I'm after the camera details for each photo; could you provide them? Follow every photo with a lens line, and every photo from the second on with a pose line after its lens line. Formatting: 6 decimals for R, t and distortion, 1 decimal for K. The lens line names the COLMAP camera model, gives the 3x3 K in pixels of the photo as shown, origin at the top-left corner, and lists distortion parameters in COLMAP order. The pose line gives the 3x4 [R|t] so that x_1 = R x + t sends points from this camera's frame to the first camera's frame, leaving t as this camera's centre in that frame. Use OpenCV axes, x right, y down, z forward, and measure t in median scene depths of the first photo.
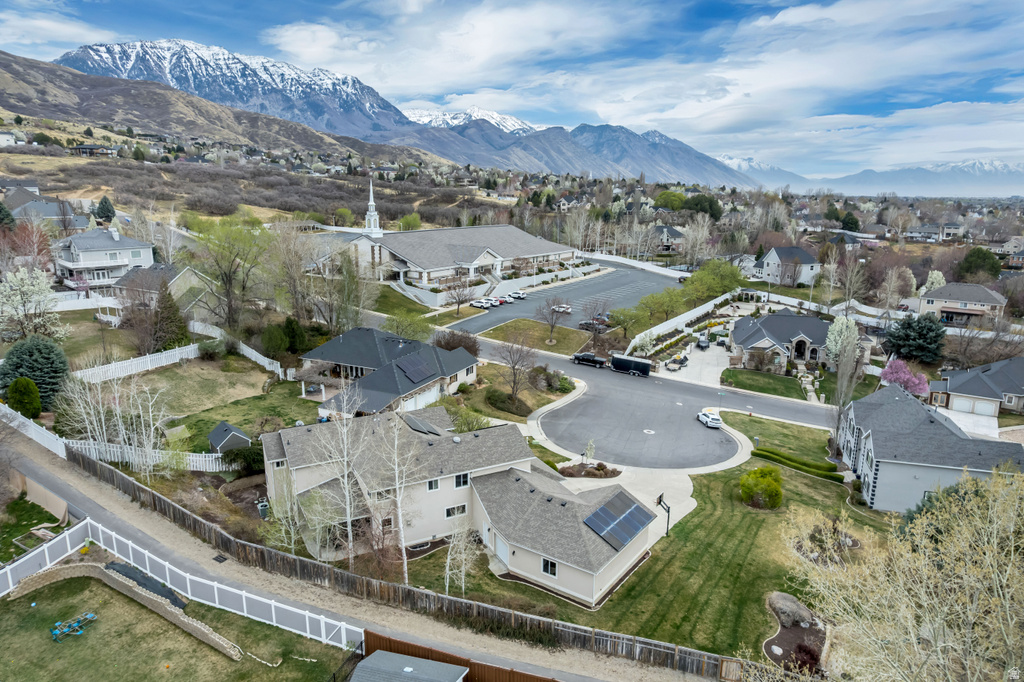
lens RADIAL K [[659.6, 0, 516.6], [0, 659.6, 336.5], [0, 0, 1]] dist [-0.081956, 0.076423]
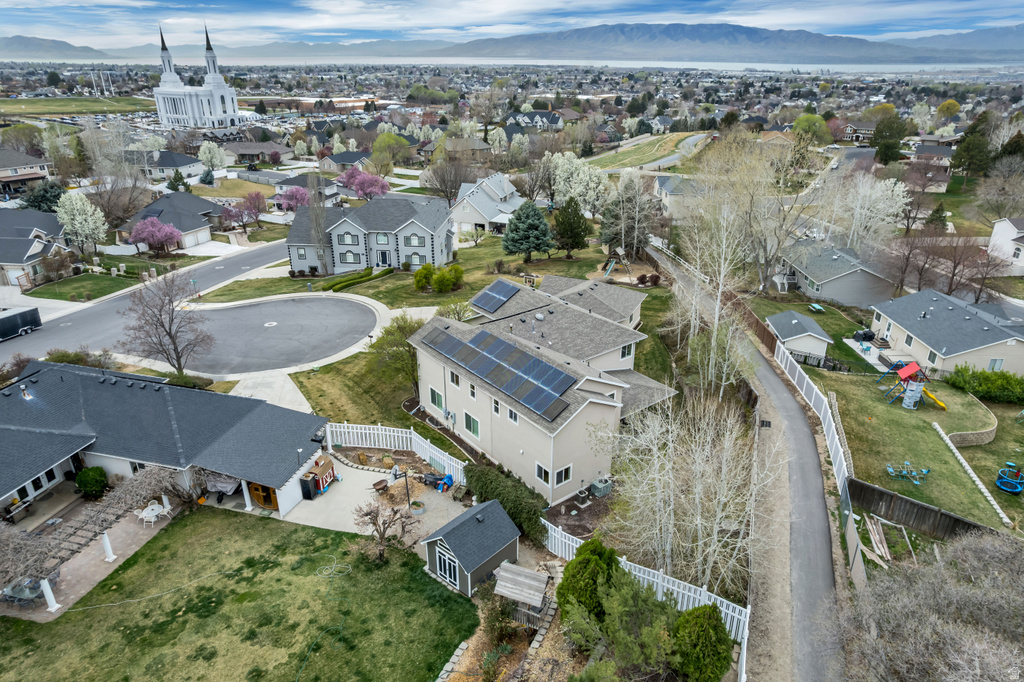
lens RADIAL K [[659.6, 0, 516.6], [0, 659.6, 336.5], [0, 0, 1]] dist [-0.081956, 0.076423]
pose [[-0.177595, -0.398504, 0.899808, -0.290532], [0.216823, 0.876029, 0.430767, -0.065630], [-0.959921, 0.271601, -0.069174, 0.330799]]
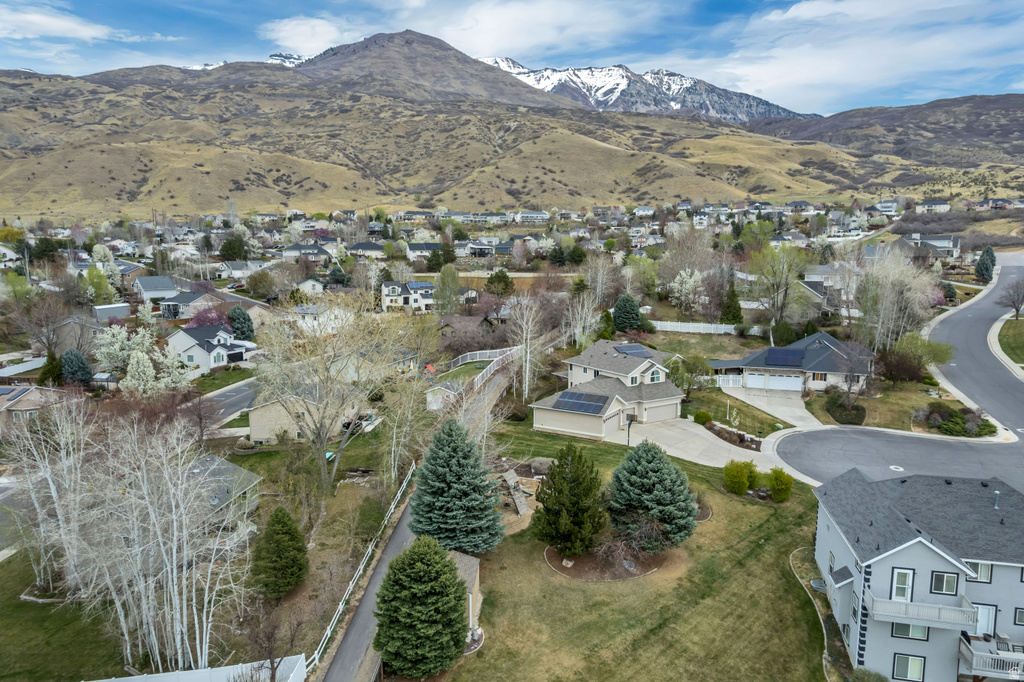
lens RADIAL K [[658.5, 0, 516.4], [0, 658.5, 338.3], [0, 0, 1]] dist [-0.081673, 0.073509]
pose [[0.073145, 0.118092, -0.990305, 0.438168], [-0.222419, 0.969888, 0.099229, 0.002634], [0.972203, 0.213005, 0.097209, 0.173938]]
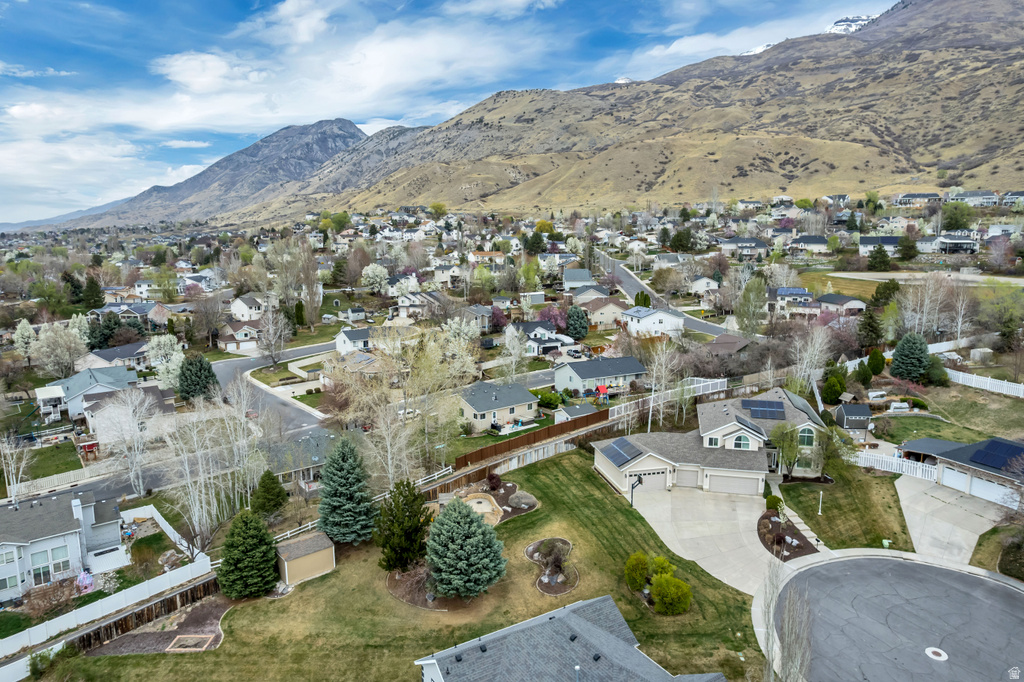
lens RADIAL K [[658.5, 0, 516.4], [0, 658.5, 338.3], [0, 0, 1]] dist [-0.081673, 0.073509]
pose [[-0.658586, 0.113948, -0.743828, 0.376739], [-0.169806, 0.940470, 0.294418, -0.100920], [0.733097, 0.320206, -0.600031, 0.434003]]
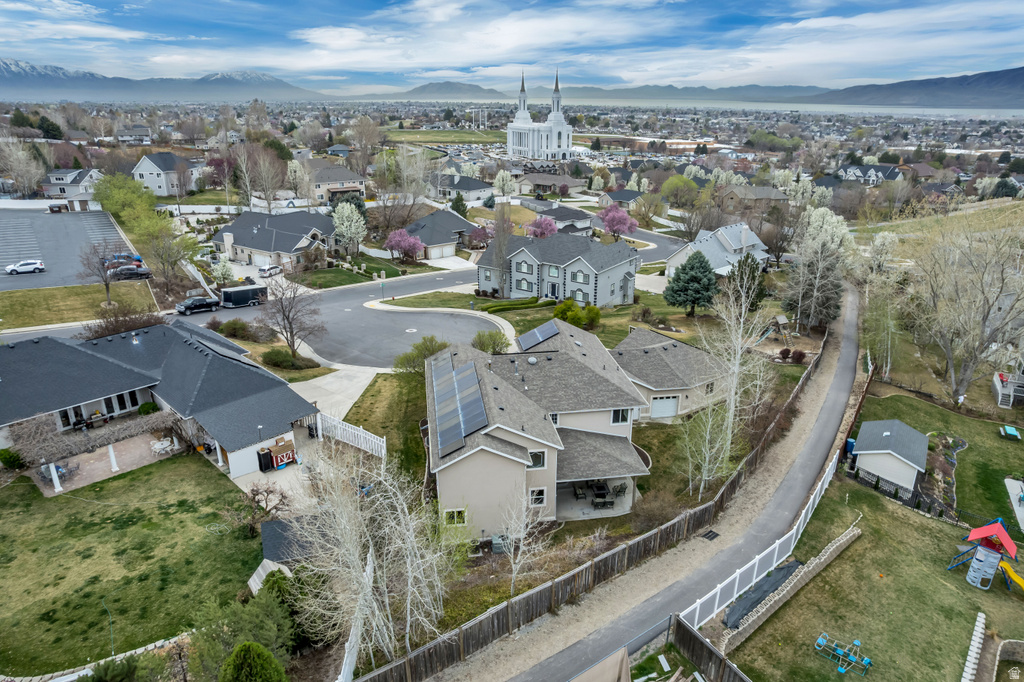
lens RADIAL K [[659.6, 0, 516.6], [0, 659.6, 336.5], [0, 0, 1]] dist [-0.081956, 0.076423]
pose [[0.326716, -0.330983, 0.885272, -0.278567], [0.207991, 0.938891, 0.274269, -0.038190], [-0.921952, 0.094520, 0.375592, 0.212422]]
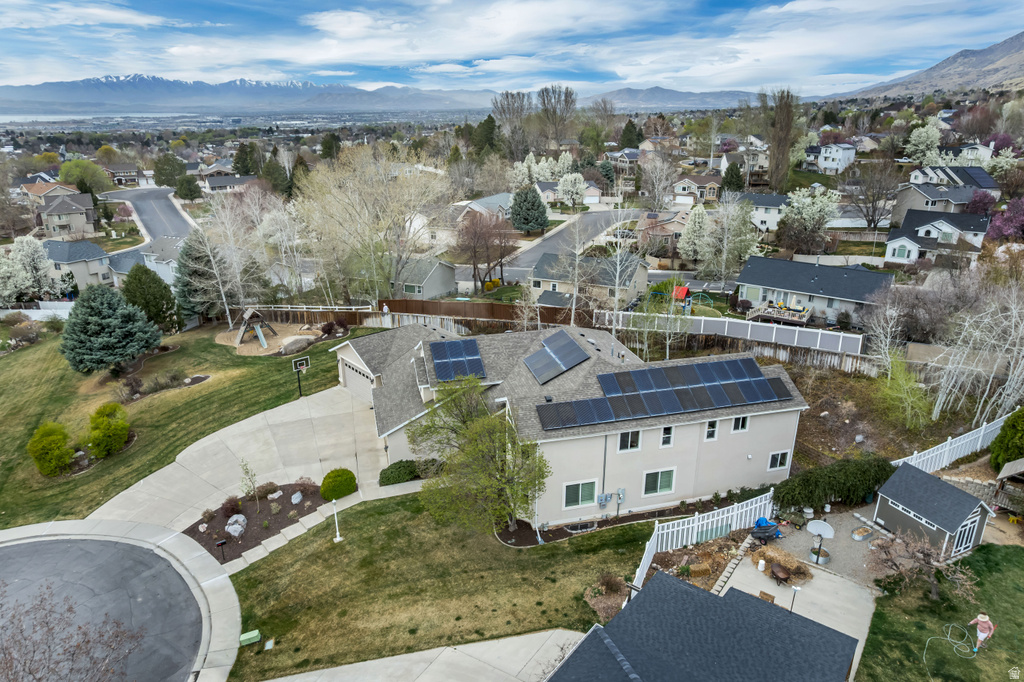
lens RADIAL K [[659.6, 0, 516.6], [0, 659.6, 336.5], [0, 0, 1]] dist [-0.081956, 0.076423]
pose [[-0.975258, -0.080384, 0.205938, -0.077072], [0.042270, 0.846558, 0.530615, -0.076457], [-0.216992, 0.526192, -0.822215, 0.484299]]
